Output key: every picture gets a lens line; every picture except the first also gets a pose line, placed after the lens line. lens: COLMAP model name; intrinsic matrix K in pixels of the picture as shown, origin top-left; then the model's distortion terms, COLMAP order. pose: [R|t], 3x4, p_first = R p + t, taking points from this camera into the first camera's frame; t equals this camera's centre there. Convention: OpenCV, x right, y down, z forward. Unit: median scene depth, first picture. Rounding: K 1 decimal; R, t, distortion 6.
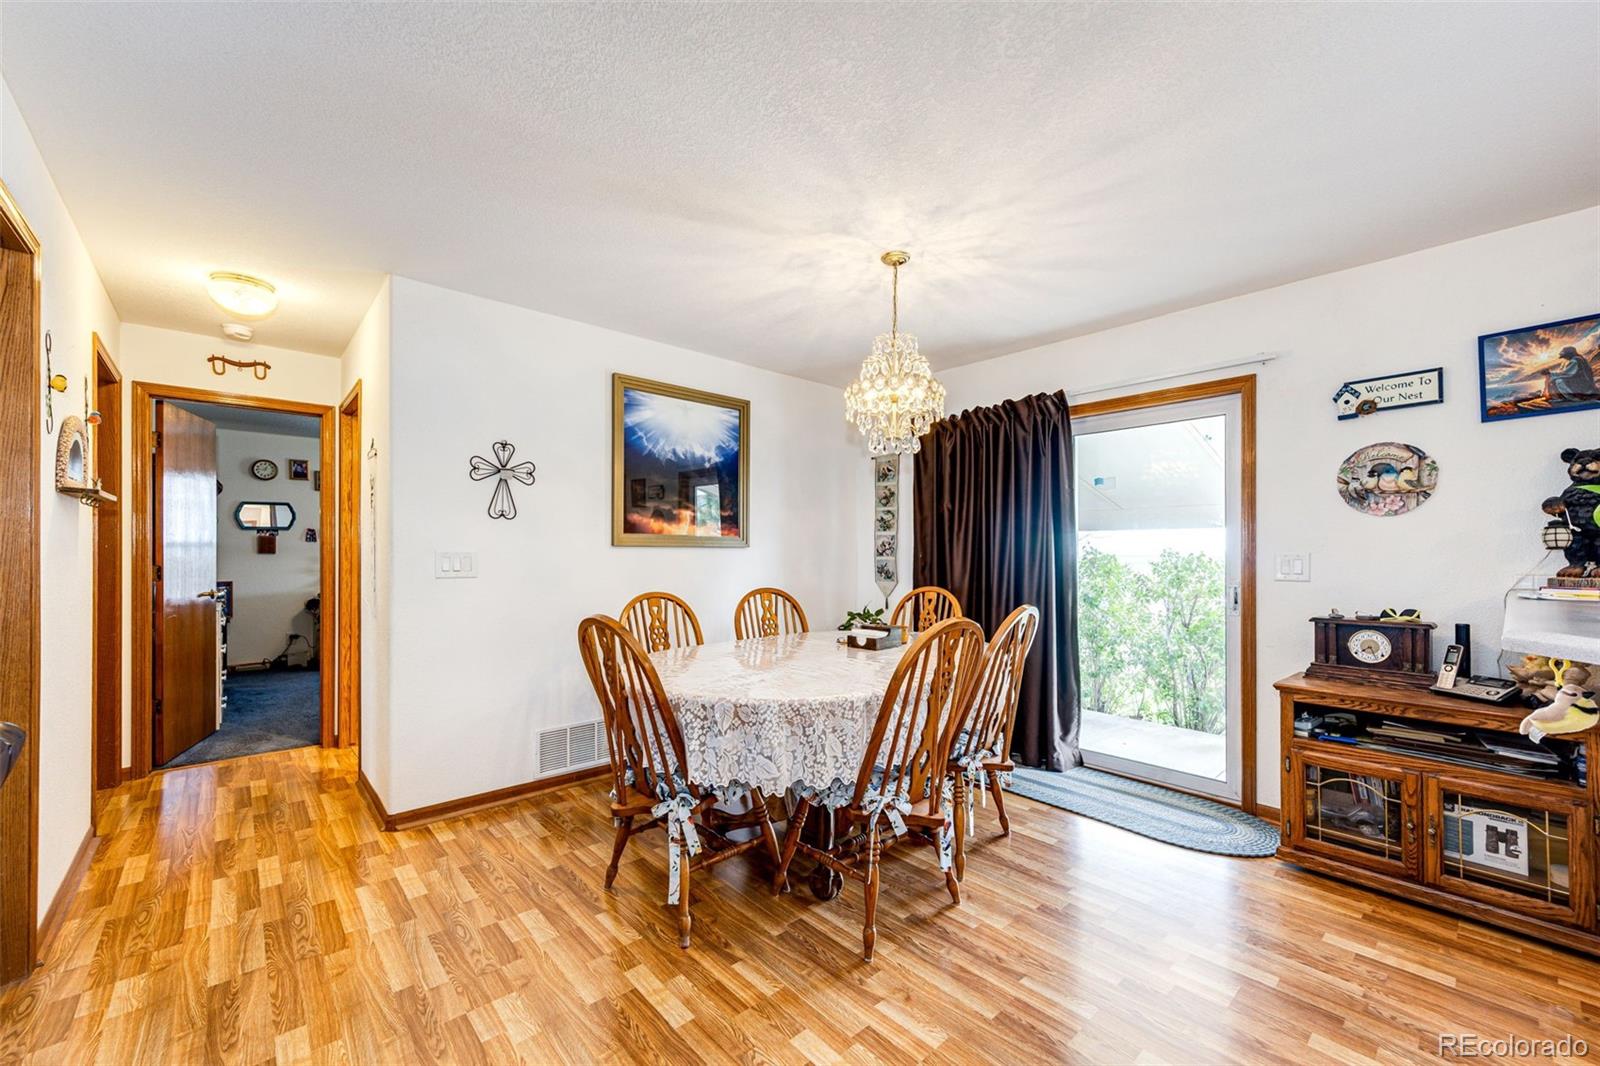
lens RADIAL K [[630.7, 0, 794.1], [0, 630.7, 546.9], [0, 0, 1]] dist [-0.000131, -0.000052]
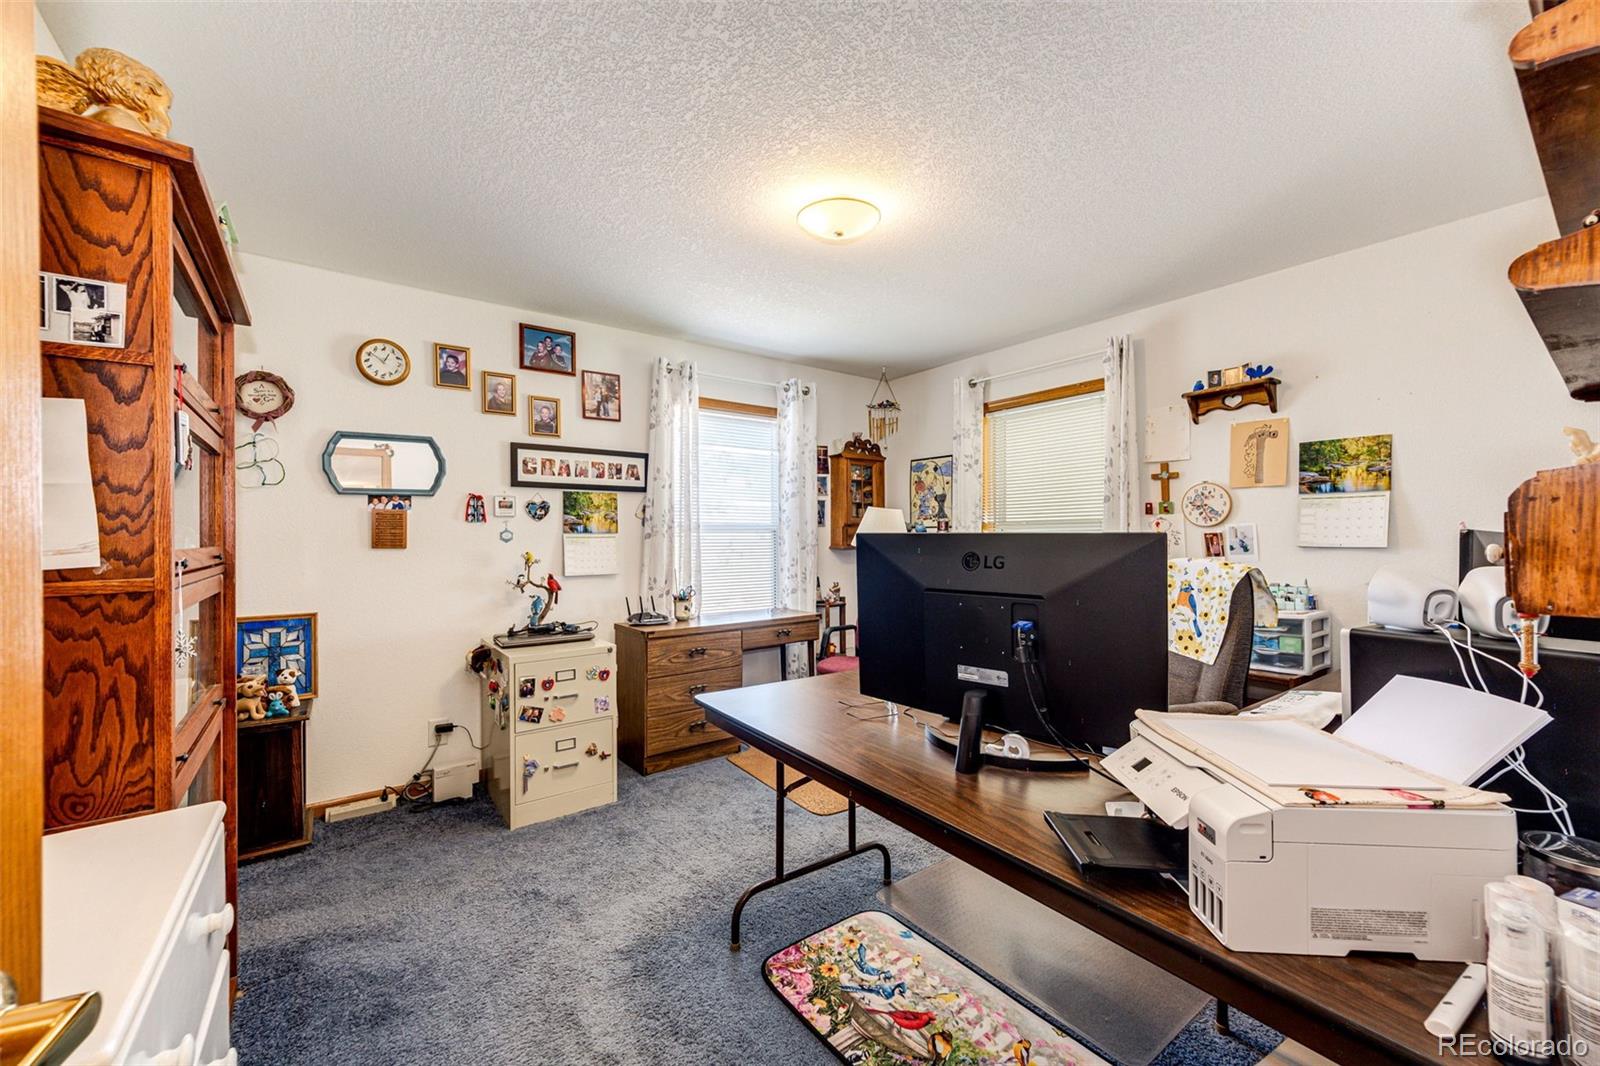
lens RADIAL K [[630.7, 0, 799.1], [0, 630.7, 535.5], [0, 0, 1]] dist [-0.000131, -0.000052]
pose [[0.995335, 0.001178, -0.096471, -0.324929], [-0.000297, 0.999958, 0.009147, -0.001716], [0.096478, -0.009076, 0.995294, 0.375871]]
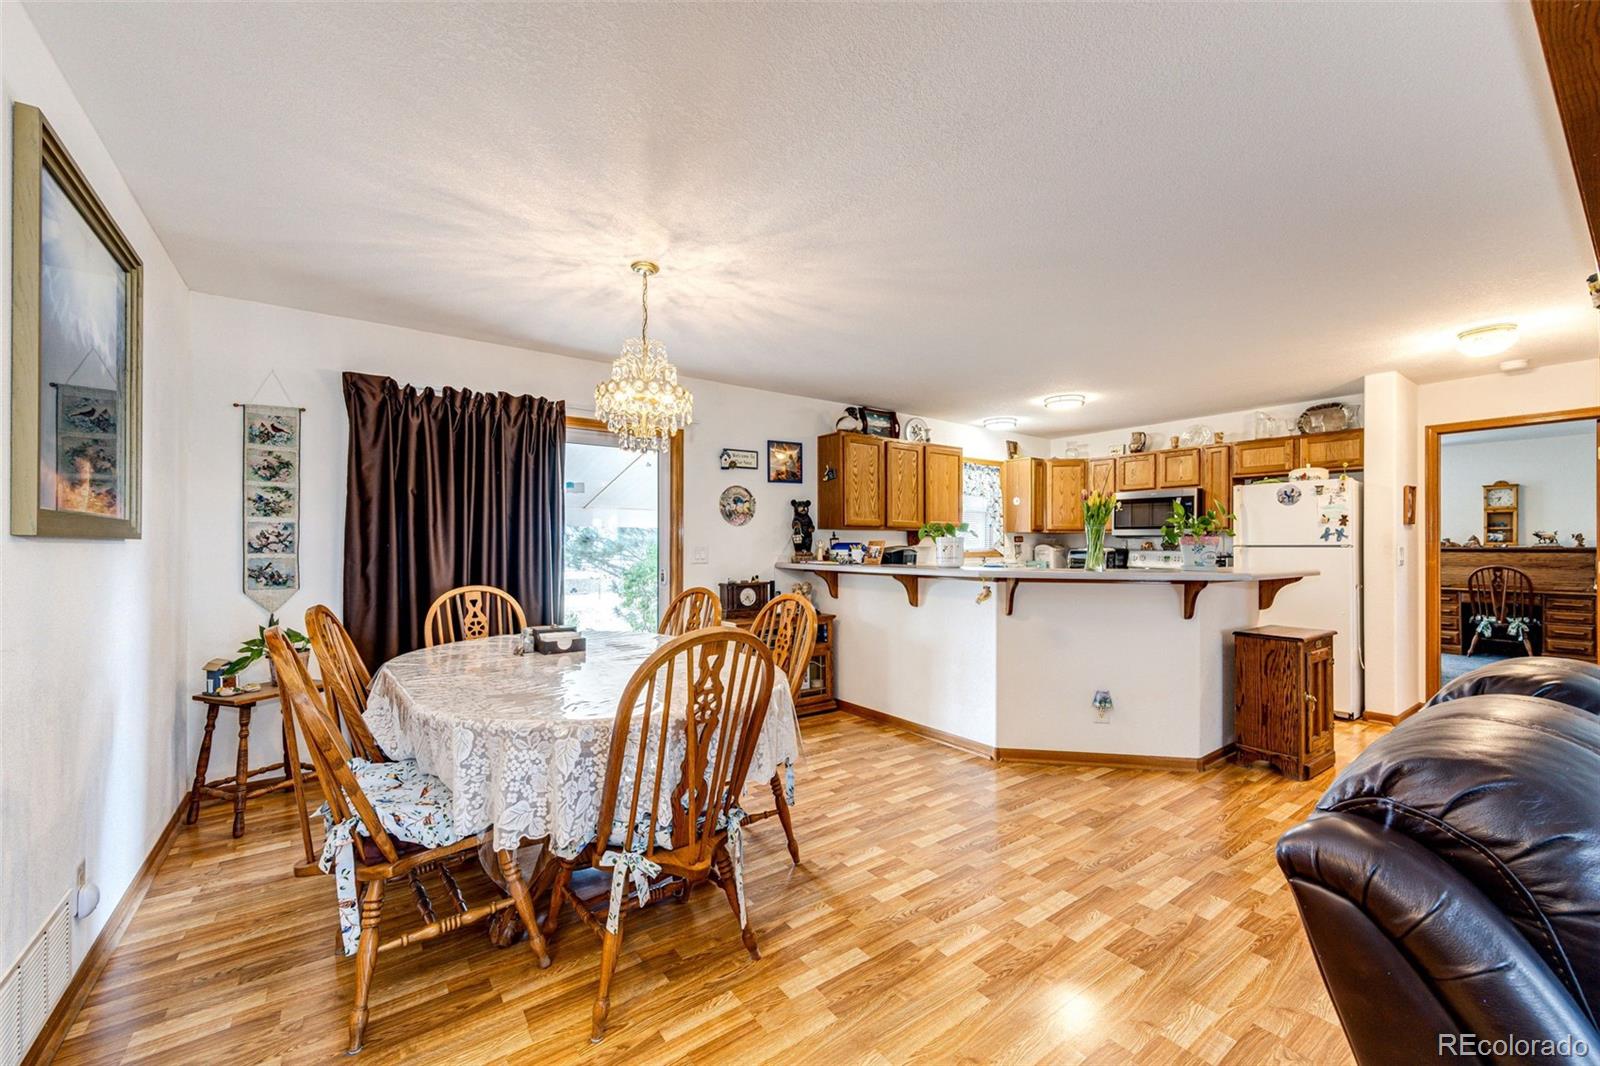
lens RADIAL K [[630.7, 0, 791.4], [0, 630.7, 538.0], [0, 0, 1]] dist [-0.000131, -0.000052]
pose [[0.106774, 0.007830, 0.994252, -0.894282], [-0.007576, 0.999946, -0.007061, -0.001860], [-0.994254, -0.006778, 0.106828, 0.670720]]
